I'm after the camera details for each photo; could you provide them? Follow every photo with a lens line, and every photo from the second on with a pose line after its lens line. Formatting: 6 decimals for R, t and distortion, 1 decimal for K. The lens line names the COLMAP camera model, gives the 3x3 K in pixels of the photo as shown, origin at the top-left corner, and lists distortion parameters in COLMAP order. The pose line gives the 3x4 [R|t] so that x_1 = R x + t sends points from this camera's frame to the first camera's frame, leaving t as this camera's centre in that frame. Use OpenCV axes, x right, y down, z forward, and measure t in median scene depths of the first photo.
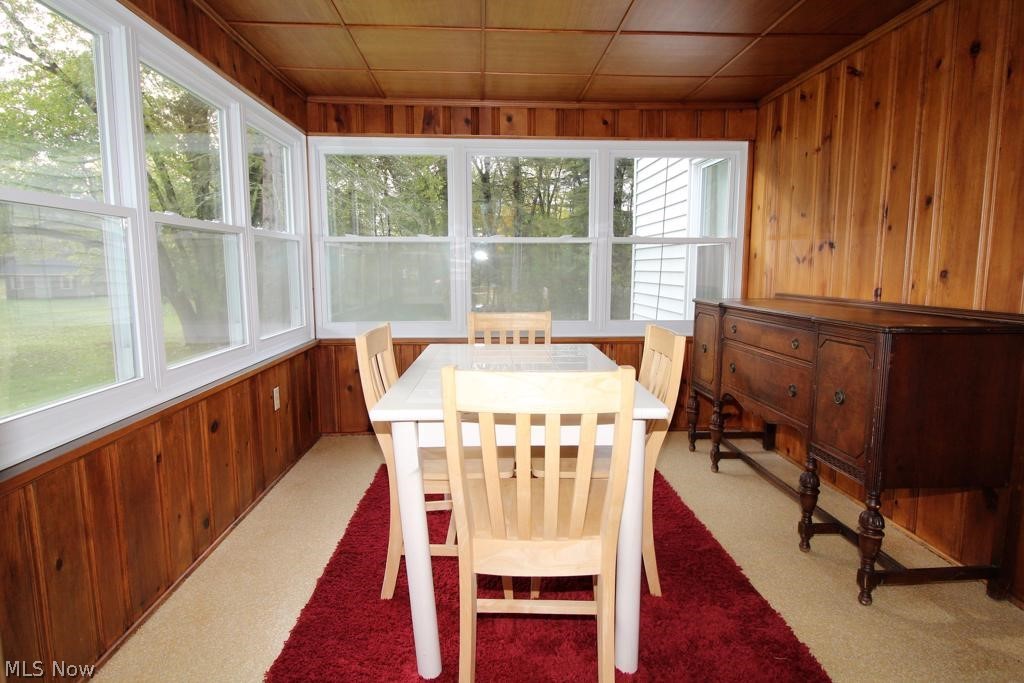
lens RADIAL K [[562.4, 0, 513.8], [0, 562.4, 340.1], [0, 0, 1]] dist [-0.002834, -0.006230]
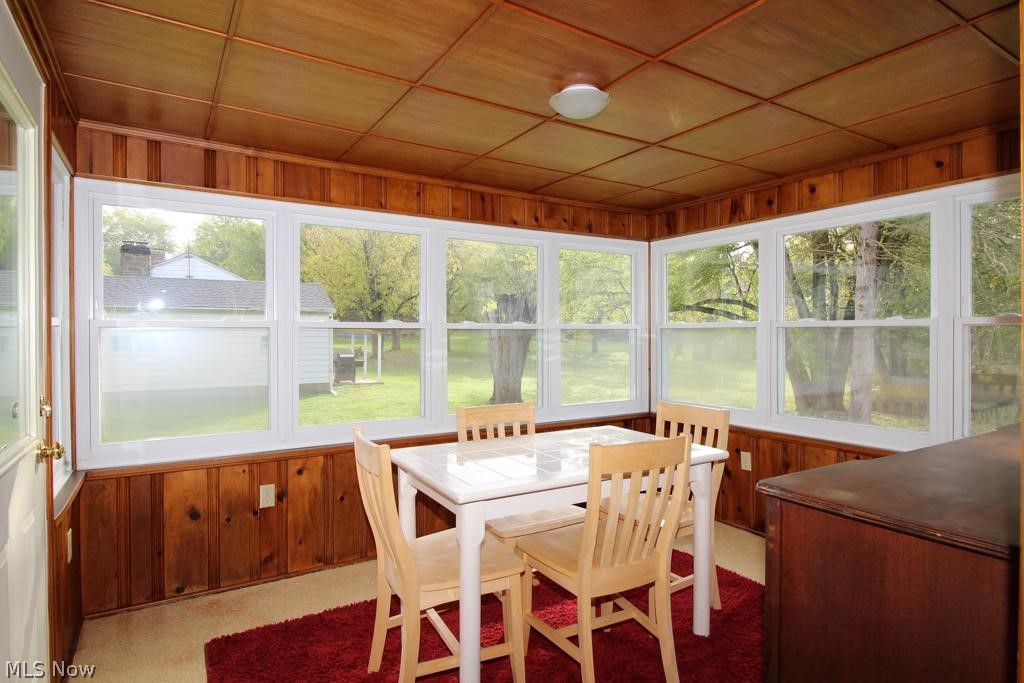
lens RADIAL K [[562.4, 0, 516.2], [0, 562.4, 341.4], [0, 0, 1]] dist [-0.002834, -0.006230]
pose [[0.487253, 0.007327, -0.873230, 0.550120], [-0.107069, 0.992921, -0.051412, -0.059897], [0.866672, 0.118547, 0.484588, 0.193341]]
